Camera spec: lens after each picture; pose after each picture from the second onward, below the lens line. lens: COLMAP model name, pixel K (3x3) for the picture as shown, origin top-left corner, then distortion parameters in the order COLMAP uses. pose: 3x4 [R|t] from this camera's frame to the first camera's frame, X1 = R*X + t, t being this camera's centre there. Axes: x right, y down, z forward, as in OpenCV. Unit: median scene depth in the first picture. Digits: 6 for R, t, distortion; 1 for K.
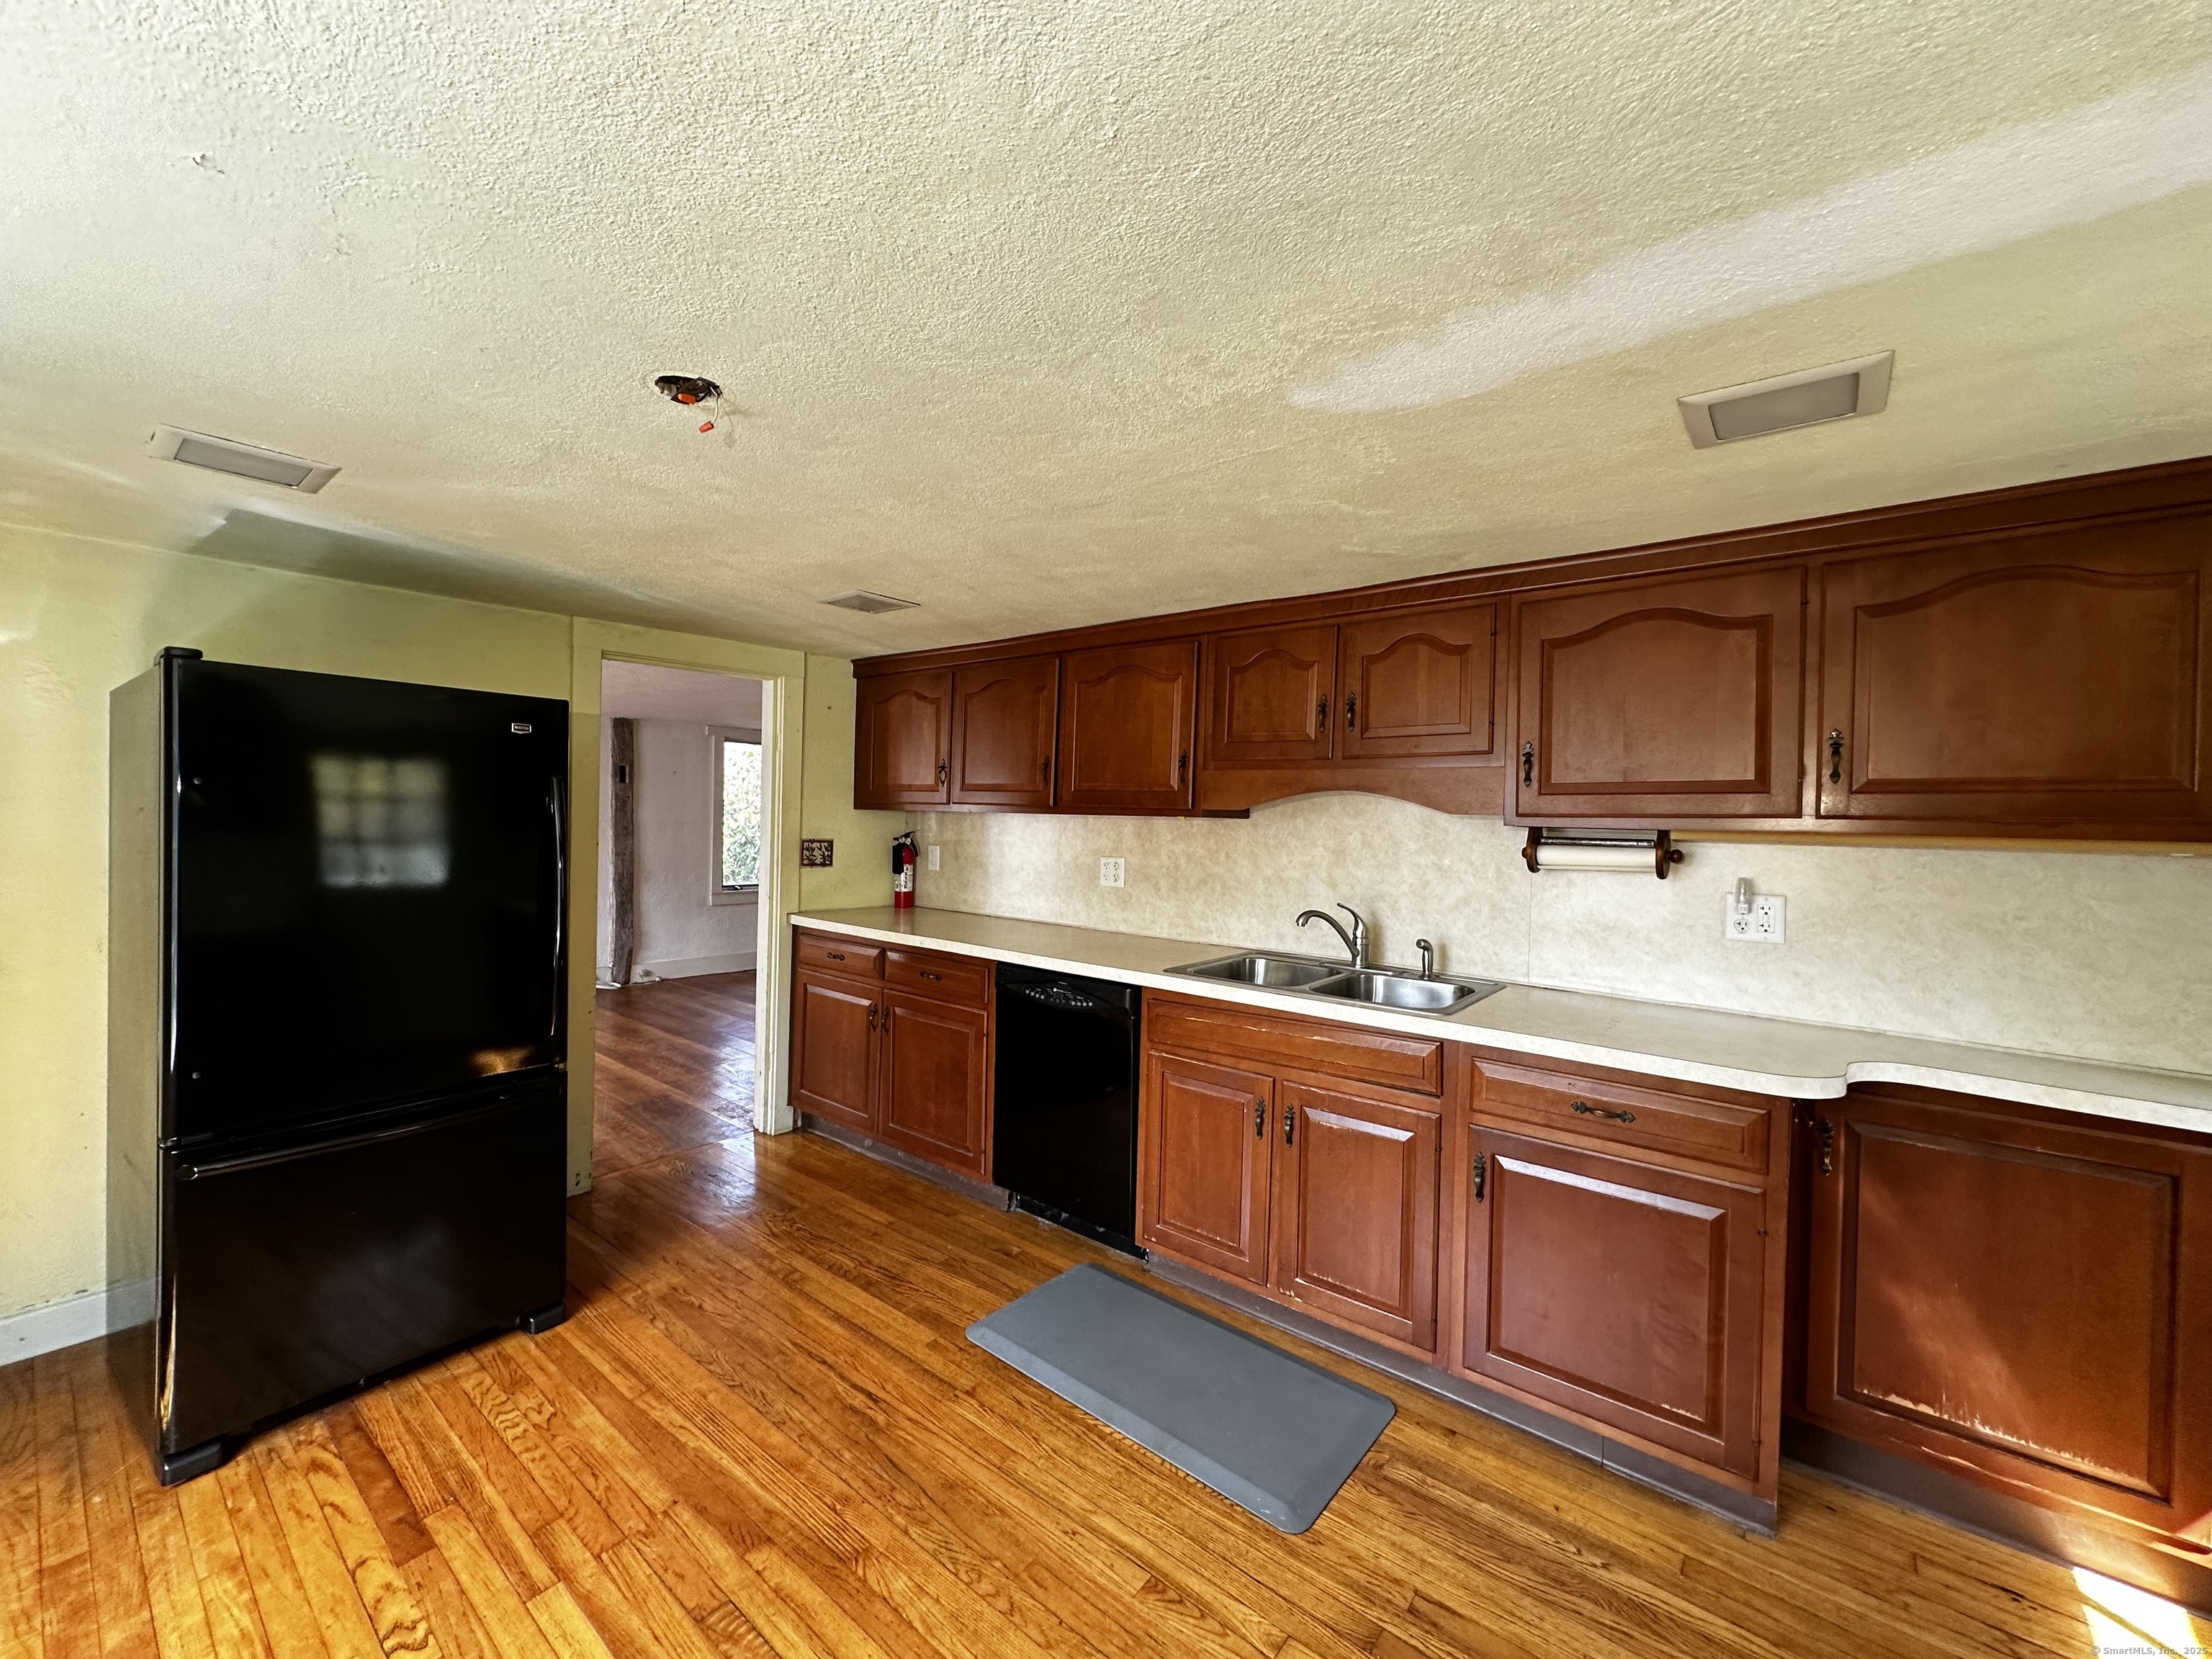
lens RADIAL K [[878.6, 0, 1107.9], [0, 878.6, 829.6], [0, 0, 1]] dist [0.000320, 0.000110]
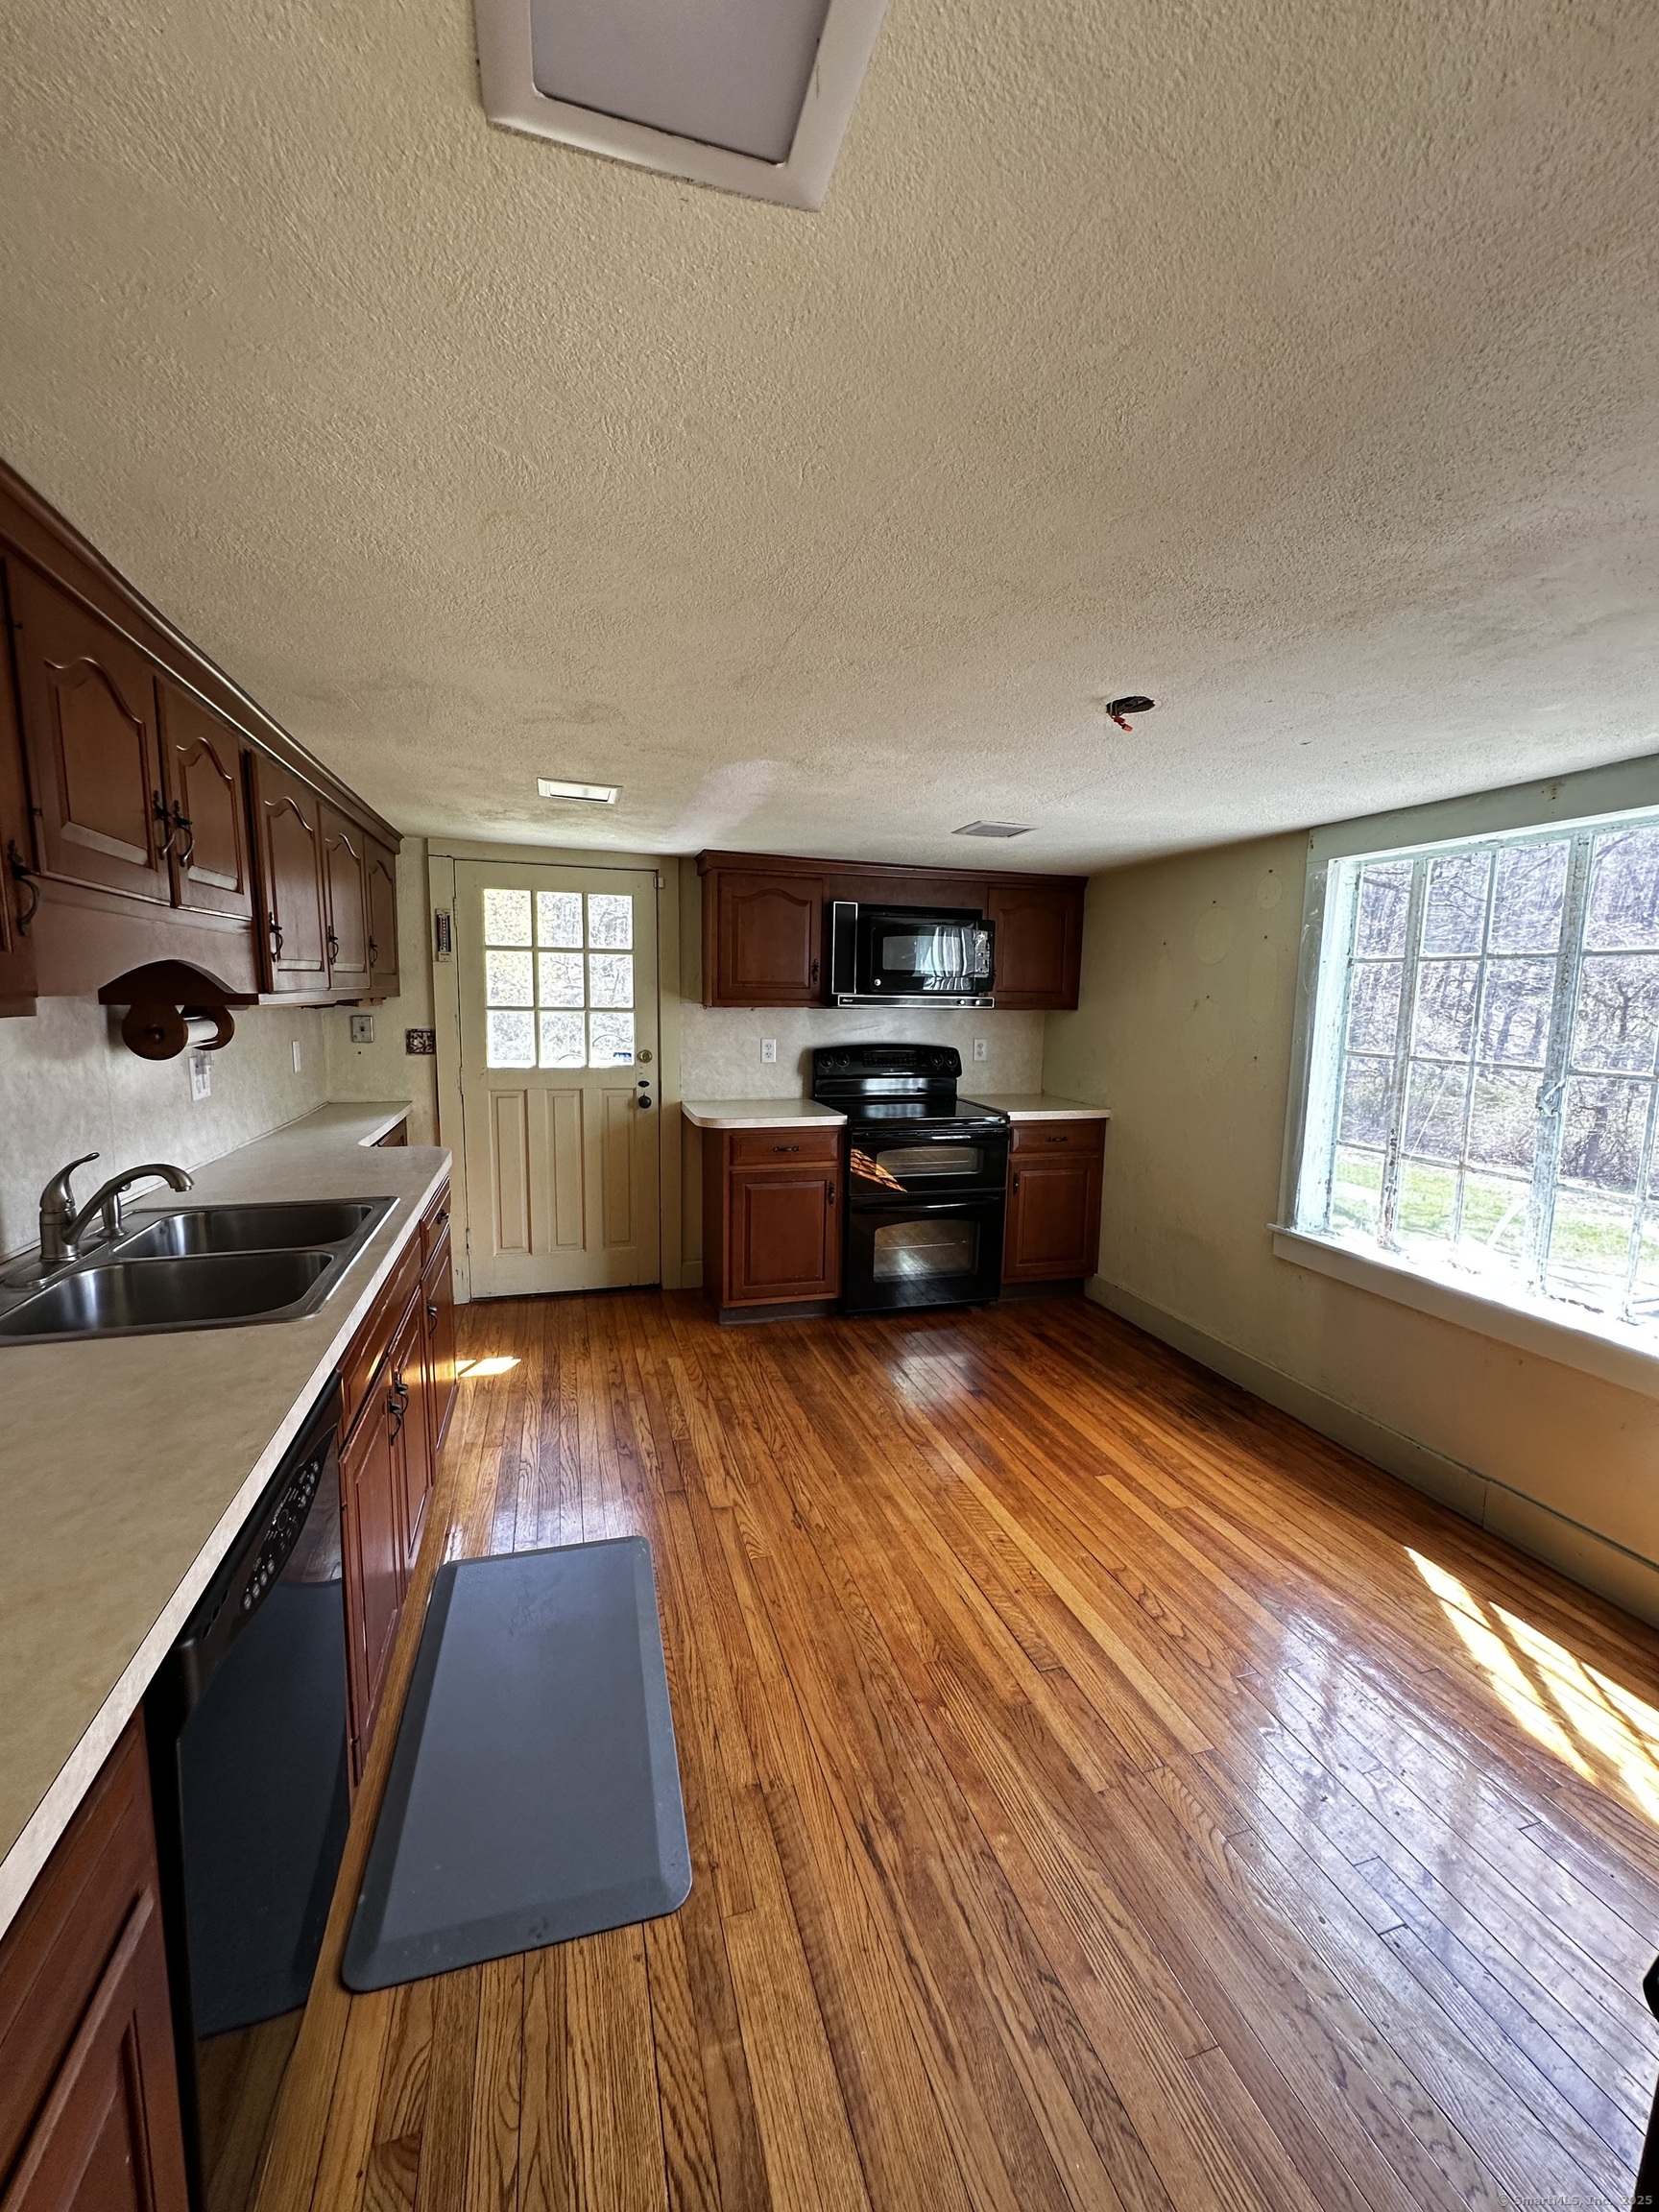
lens RADIAL K [[878.6, 0, 829.2], [0, 878.6, 1102.5], [0, 0, 1]] dist [0.000320, 0.000110]
pose [[-0.828185, -0.107644, 0.550021, -0.642540], [-0.028071, 0.988117, 0.151116, -0.071566], [-0.559752, 0.109712, -0.821366, 1.724984]]
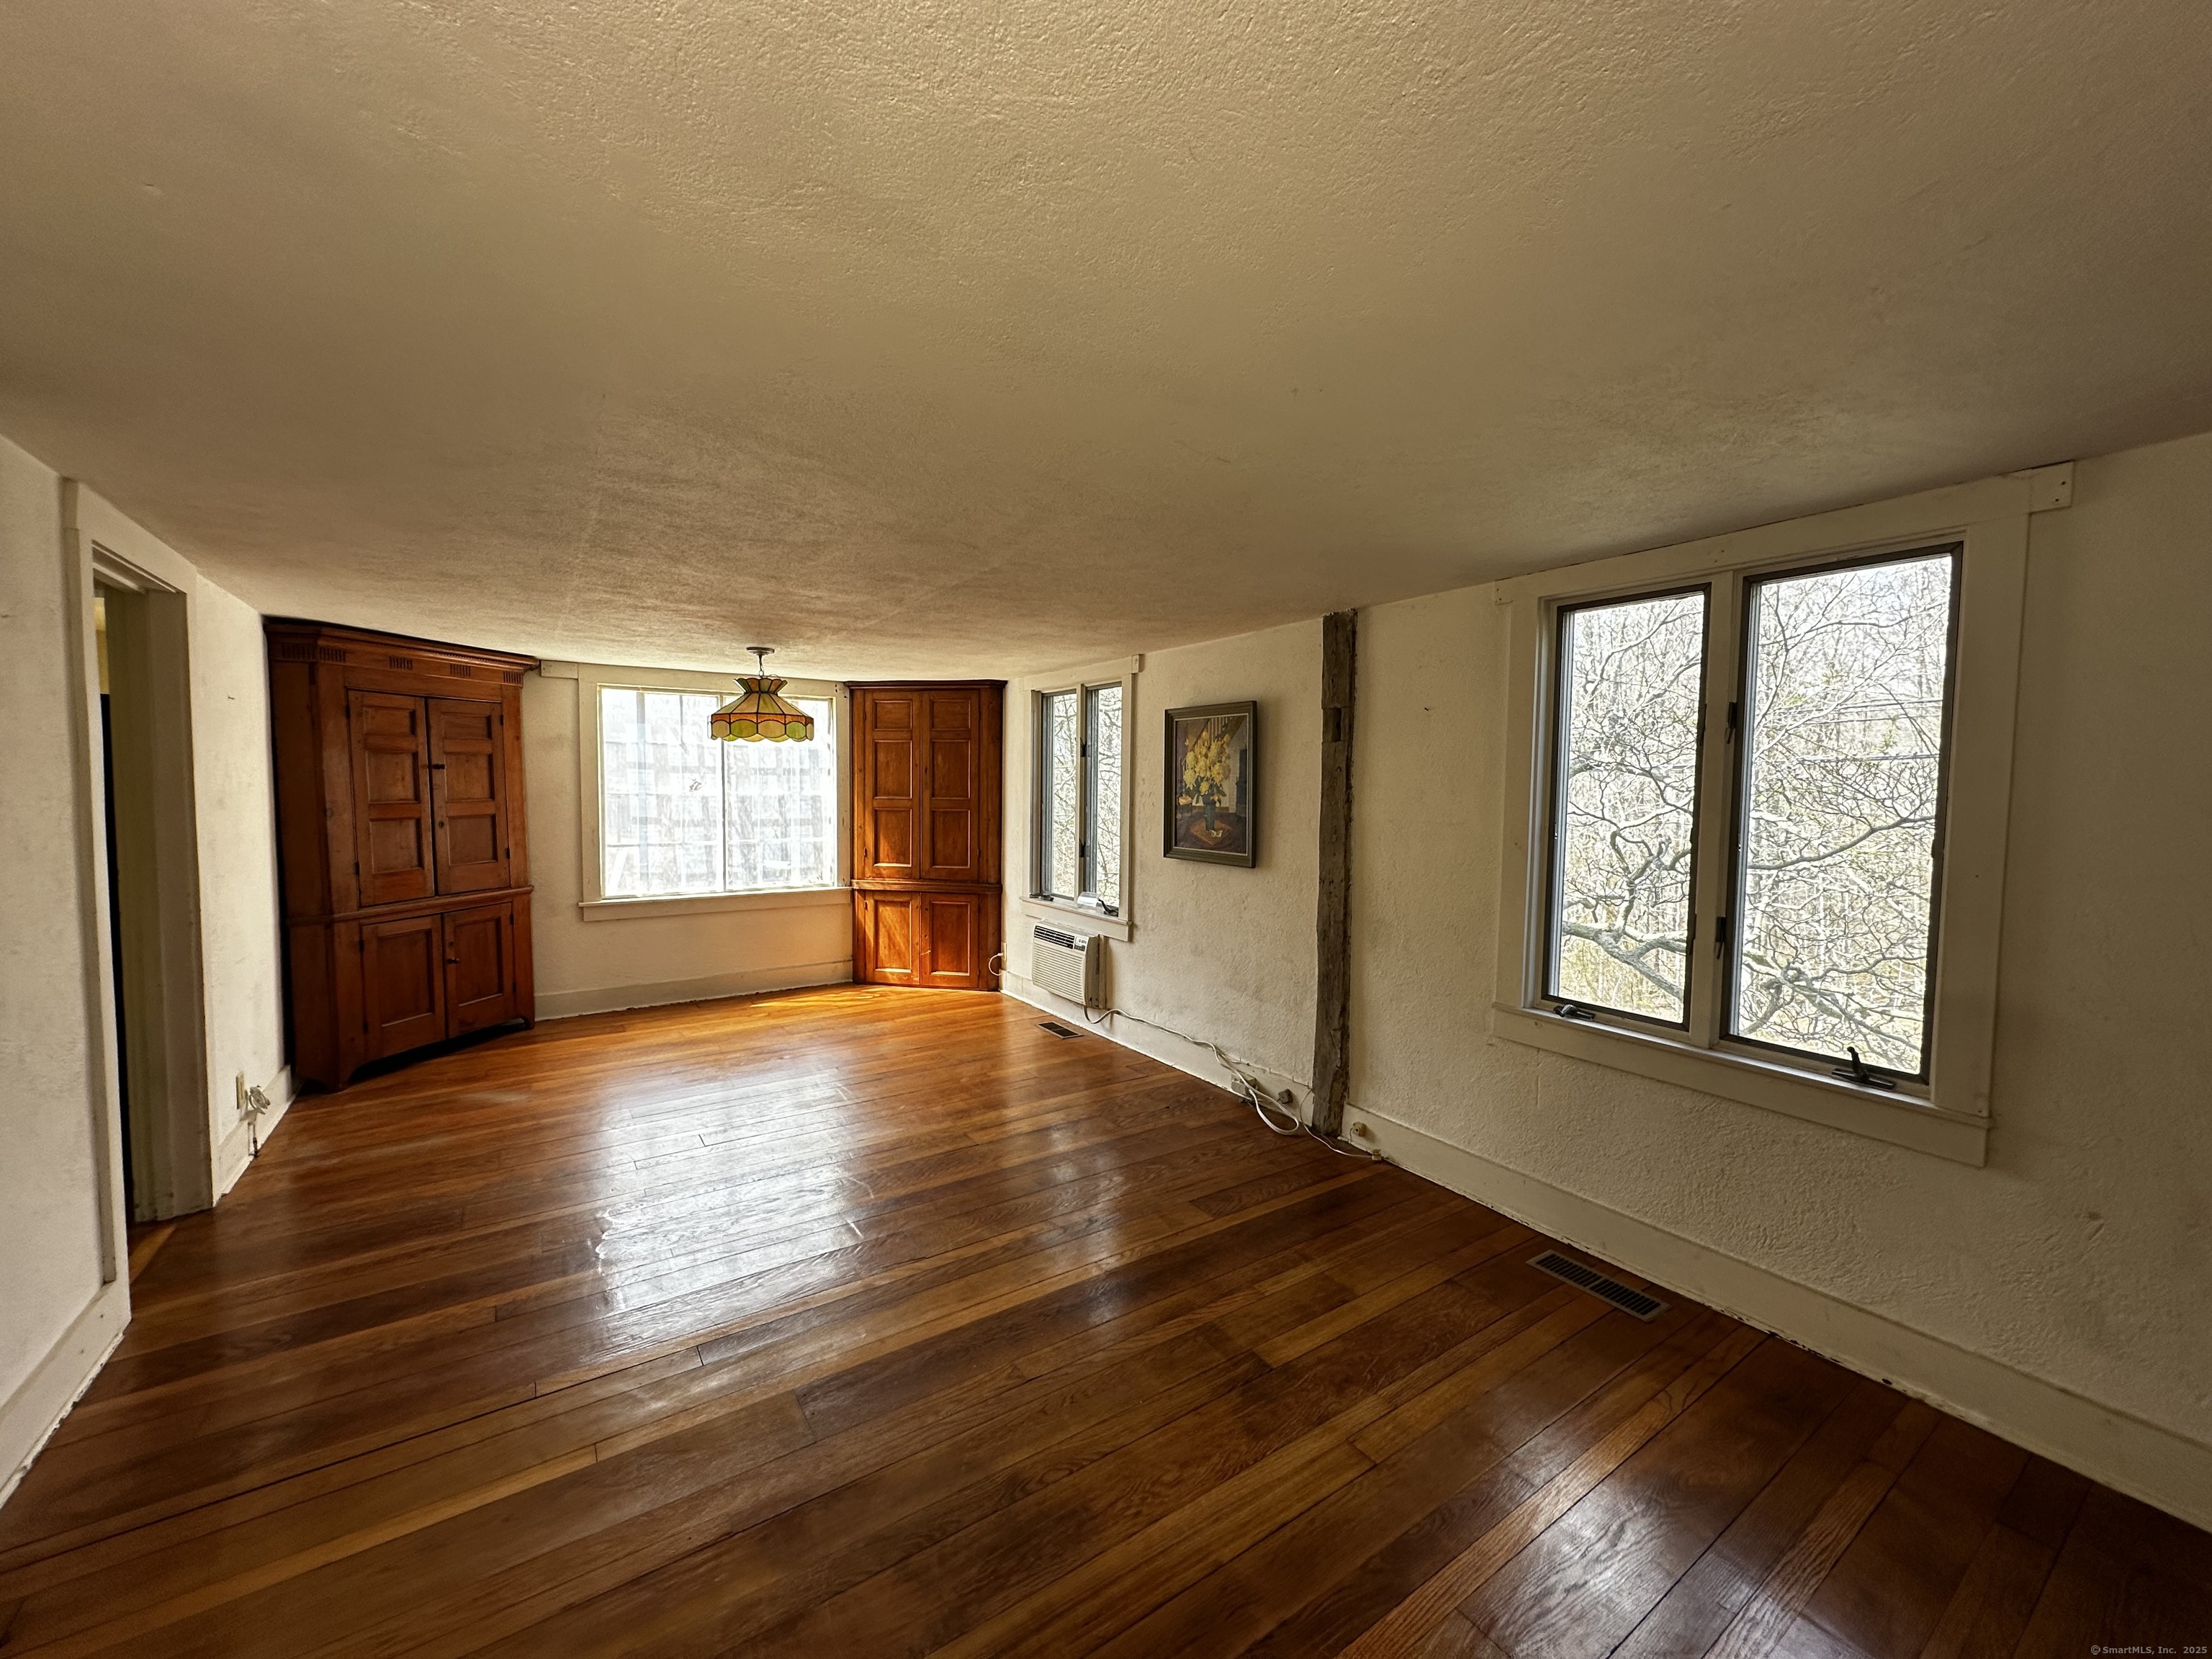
lens RADIAL K [[878.6, 0, 1111.7], [0, 878.6, 829.8], [0, 0, 1]] dist [0.000320, 0.000110]
pose [[-0.289836, 0.022716, -0.956807, -0.094975], [-0.034622, 0.998815, 0.034201, -0.053753], [0.956450, 0.043039, -0.288707, 3.684552]]
